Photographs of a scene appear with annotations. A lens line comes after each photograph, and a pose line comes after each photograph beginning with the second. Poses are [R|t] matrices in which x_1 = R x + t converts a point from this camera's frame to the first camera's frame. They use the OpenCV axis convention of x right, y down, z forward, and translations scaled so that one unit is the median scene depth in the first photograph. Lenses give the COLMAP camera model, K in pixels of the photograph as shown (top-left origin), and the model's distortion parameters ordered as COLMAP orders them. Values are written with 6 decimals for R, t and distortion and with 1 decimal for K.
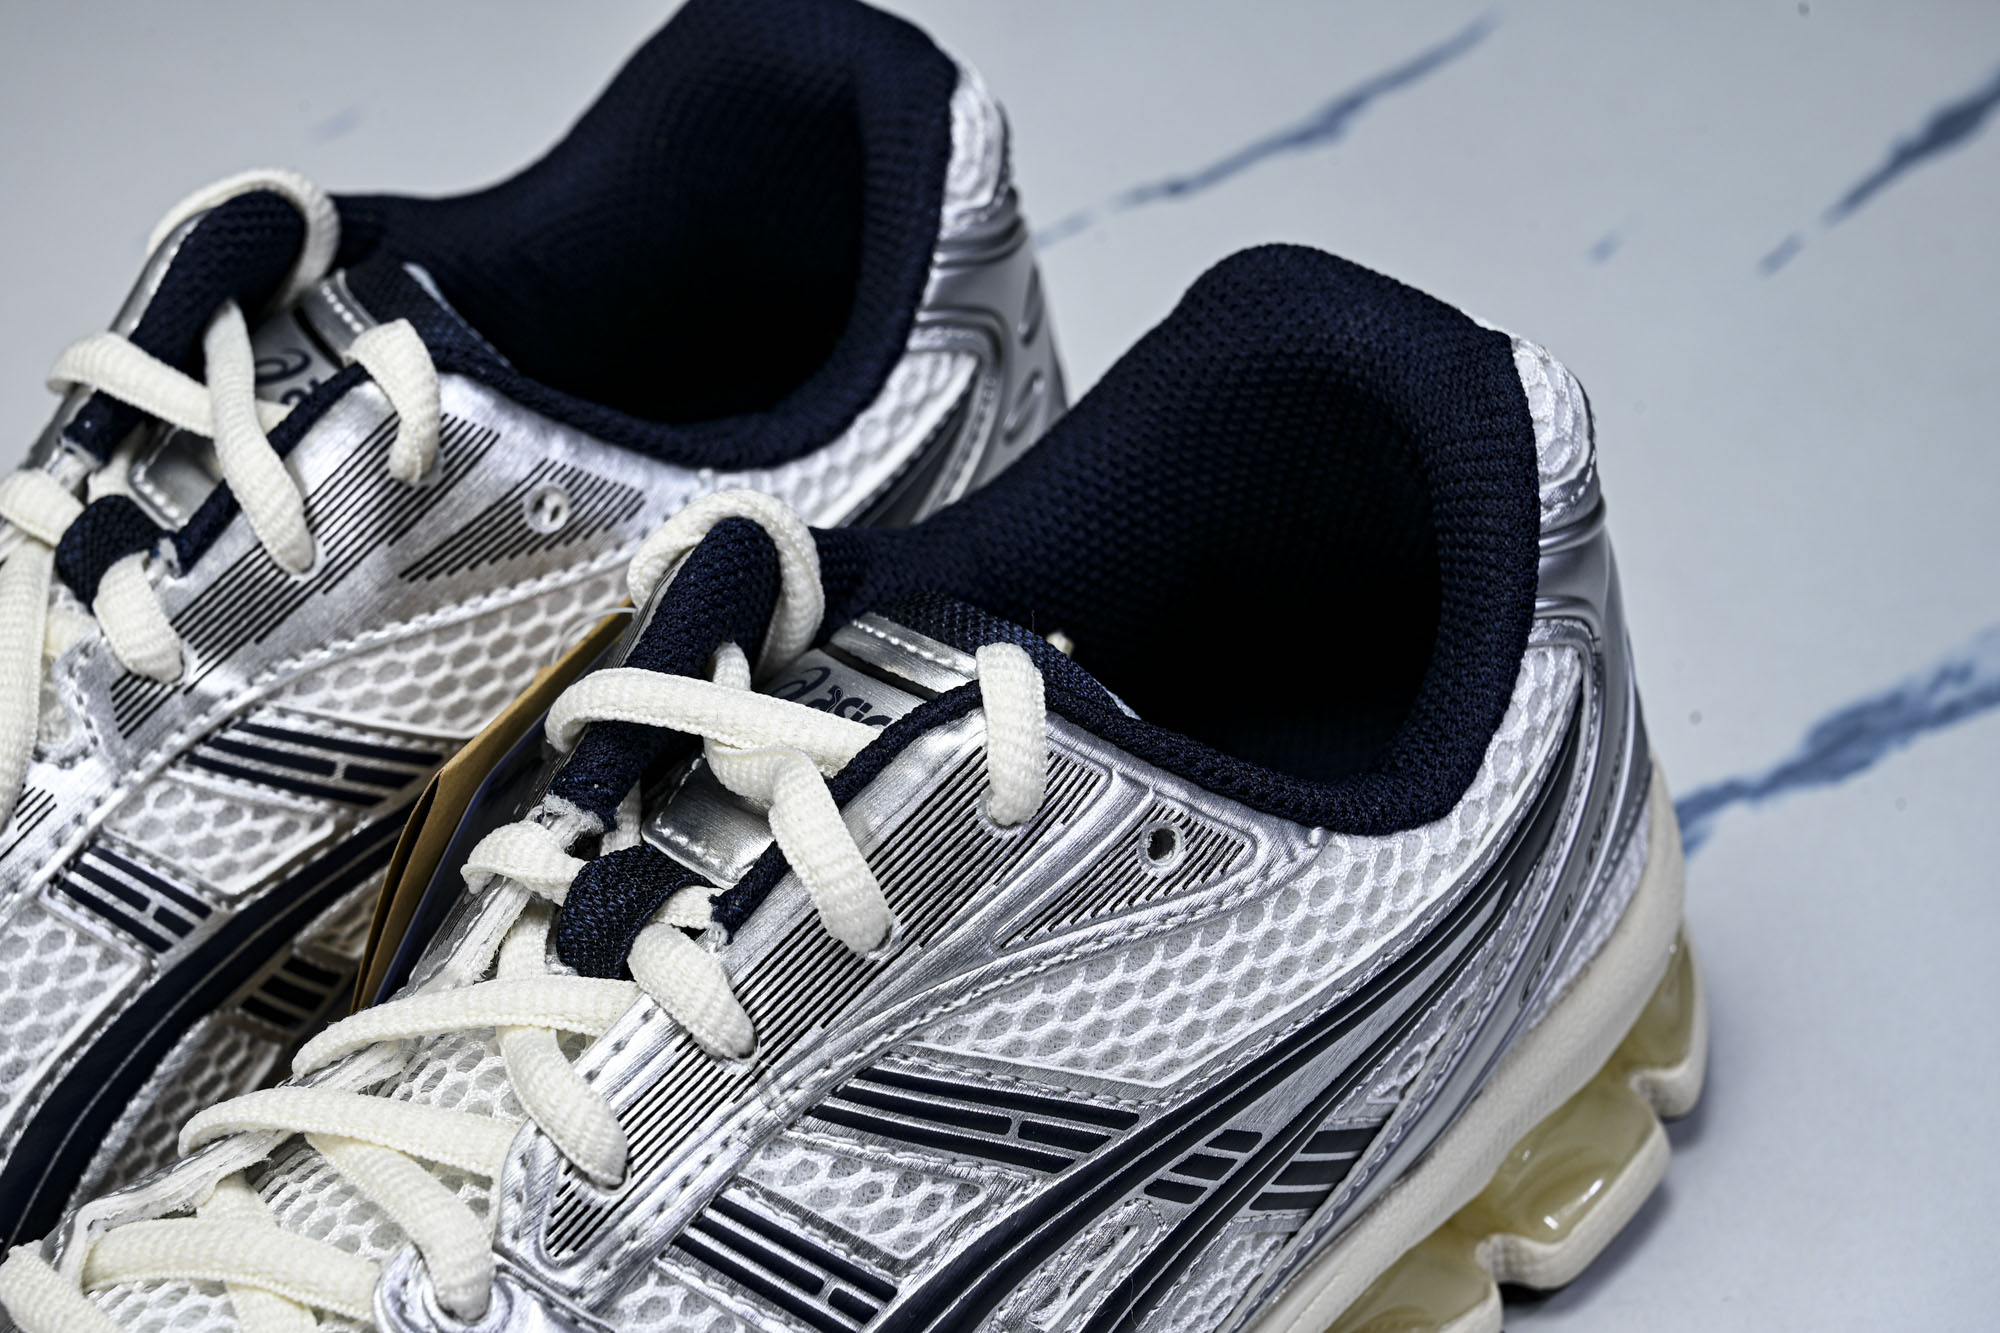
lens RADIAL K [[3926.8, 0, 1000.0], [0, 3926.8, 666.5], [0, 0, 1]] dist [-0.001262, -0.076522]
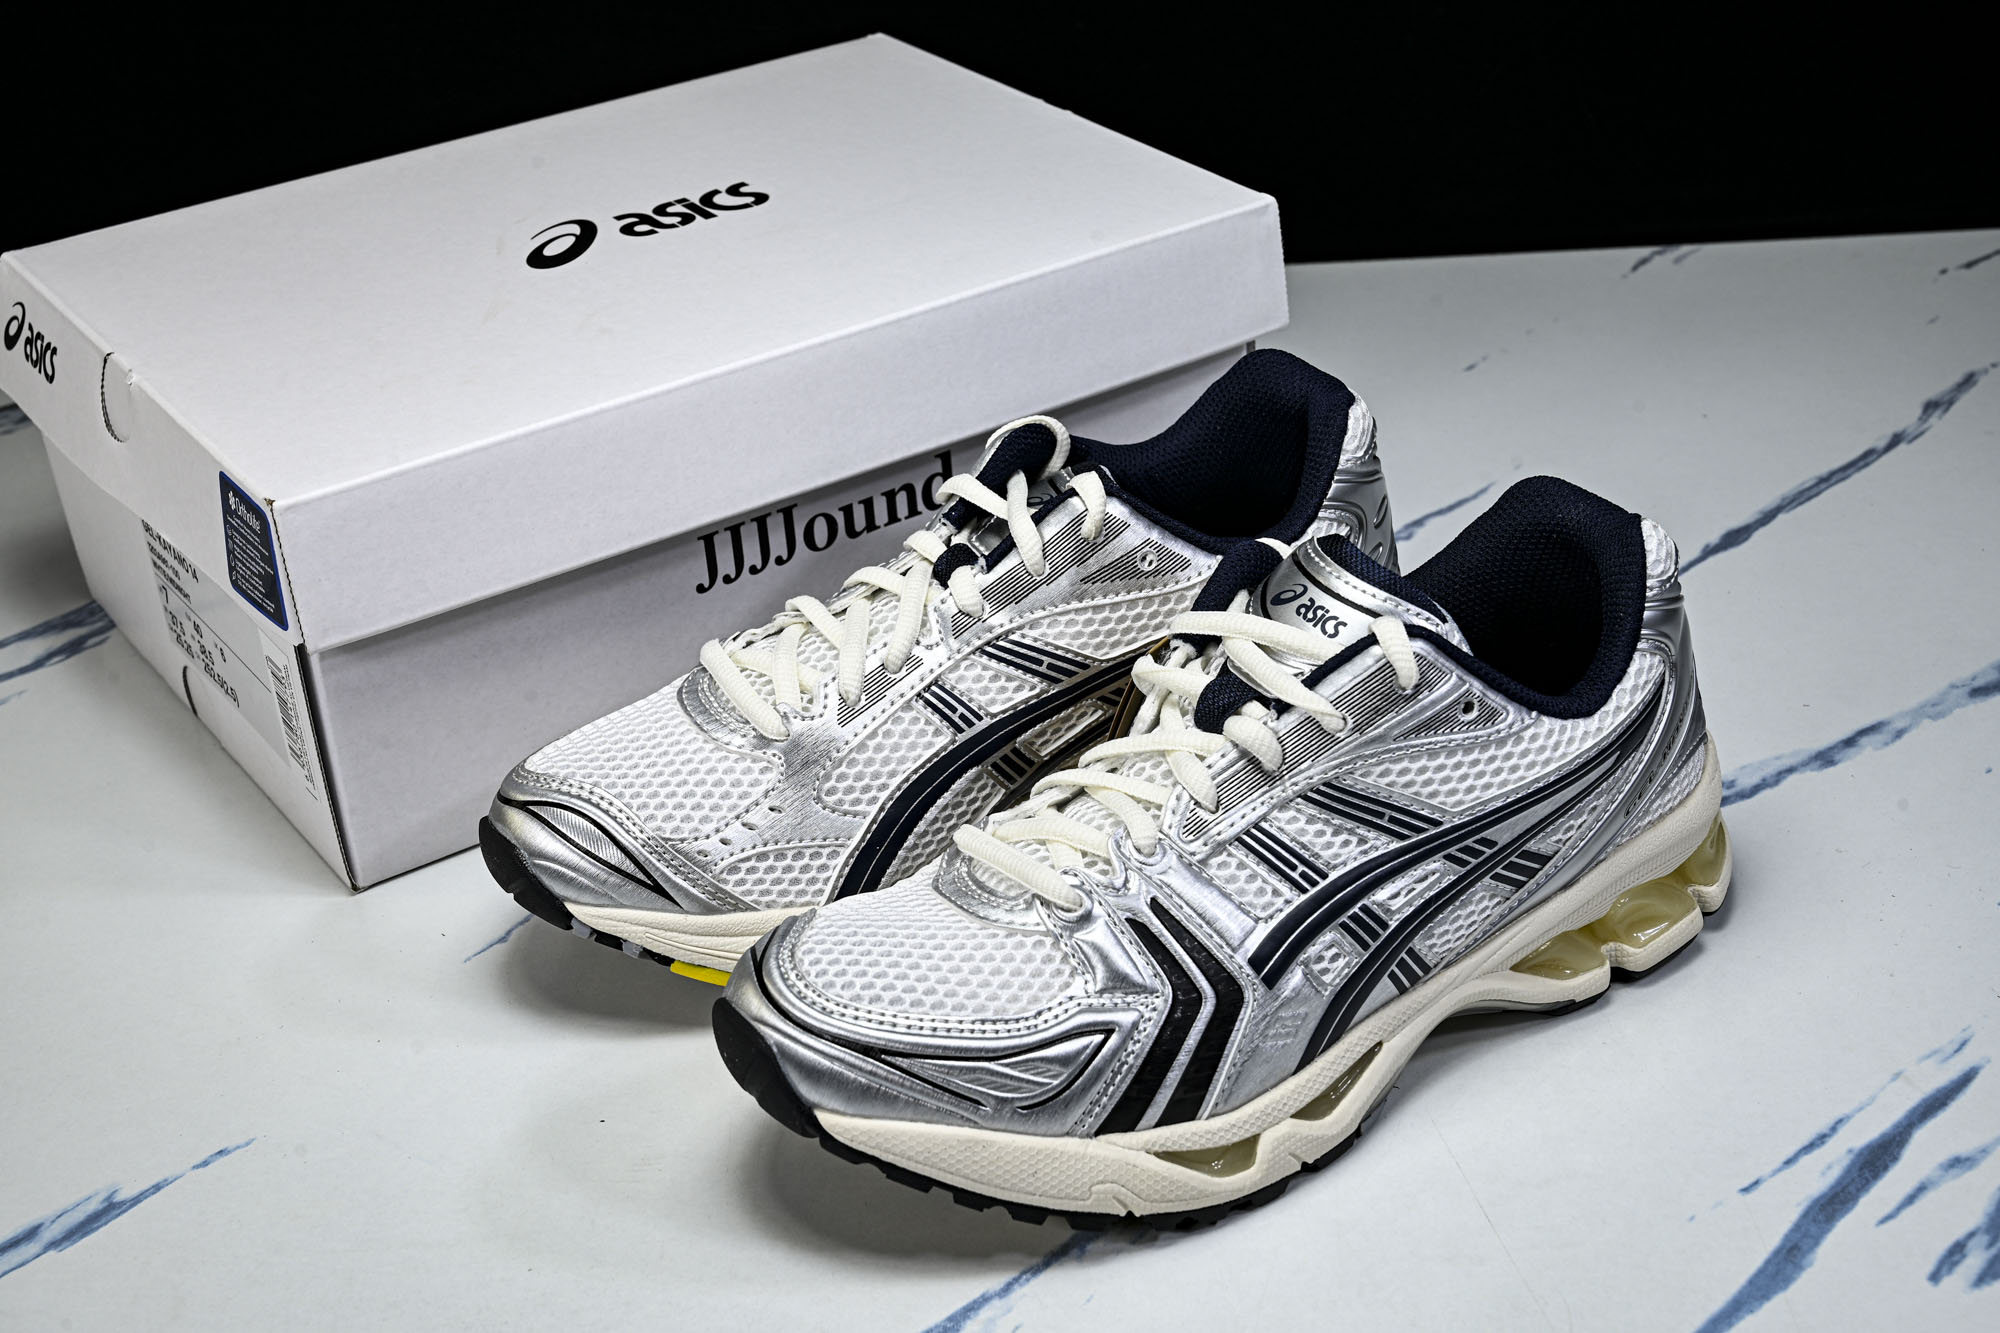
lens RADIAL K [[2774.4, 0, 1000.0], [0, 2774.4, 666.5], [0, 0, 1]] dist [-0.101482, -0.002233]
pose [[0.977636, 0.096622, -0.186793, 0.077820], [-0.122380, 0.983710, -0.131676, 0.276796], [0.171027, 0.151591, 0.973535, -0.647346]]
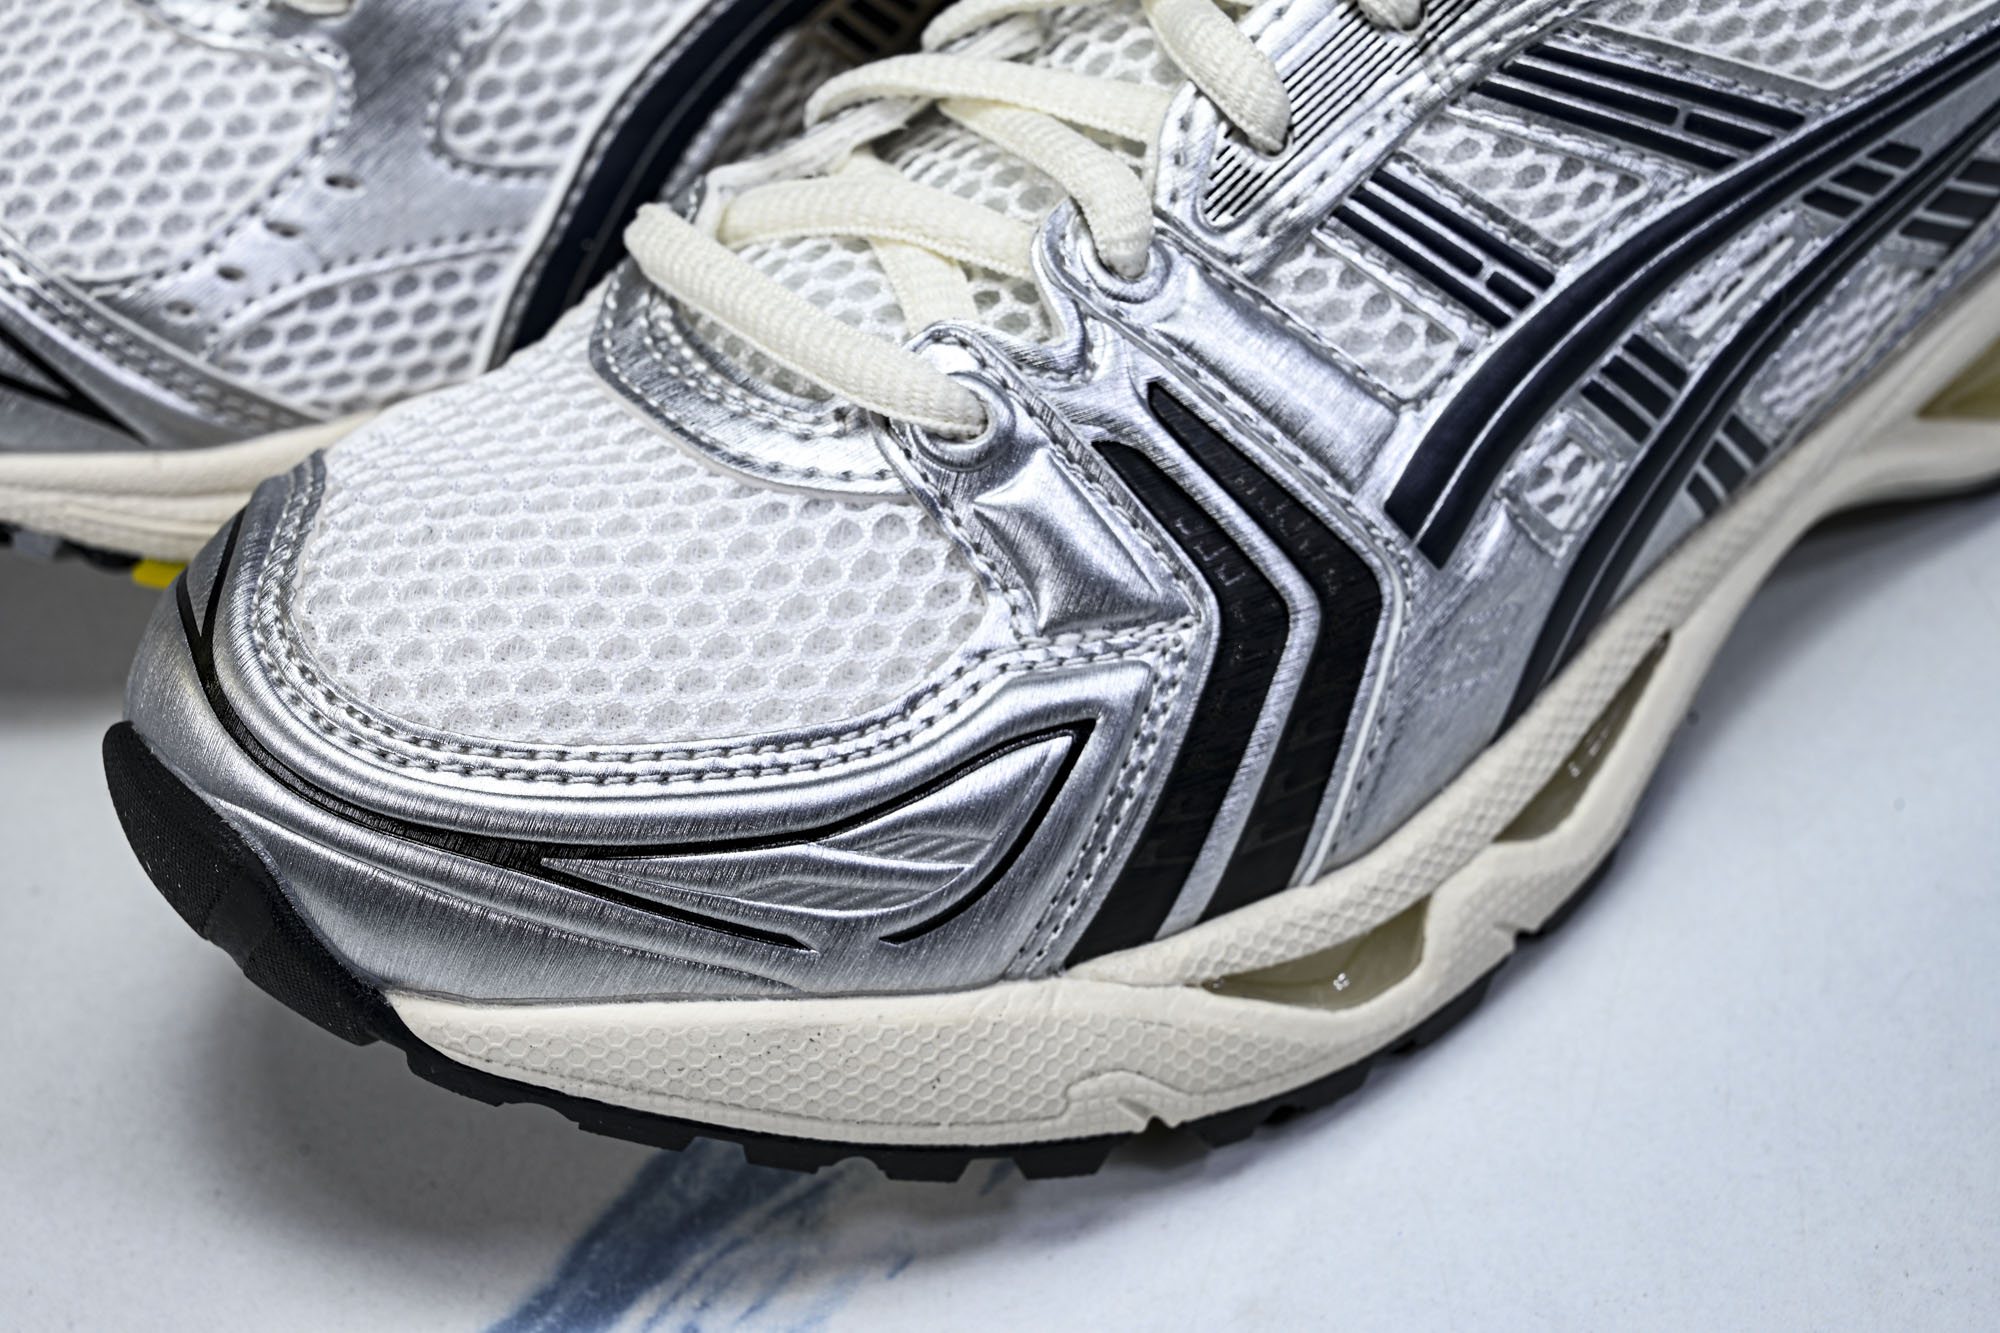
lens RADIAL K [[3926.8, 0, 1000.0], [0, 3926.8, 666.5], [0, 0, 1]] dist [-0.001262, -0.076522]
pose [[0.998218, 0.040738, -0.043602, -0.116727], [-0.034414, 0.989963, 0.137071, 0.125622], [0.048748, -0.135326, 0.989601, 0.022089]]
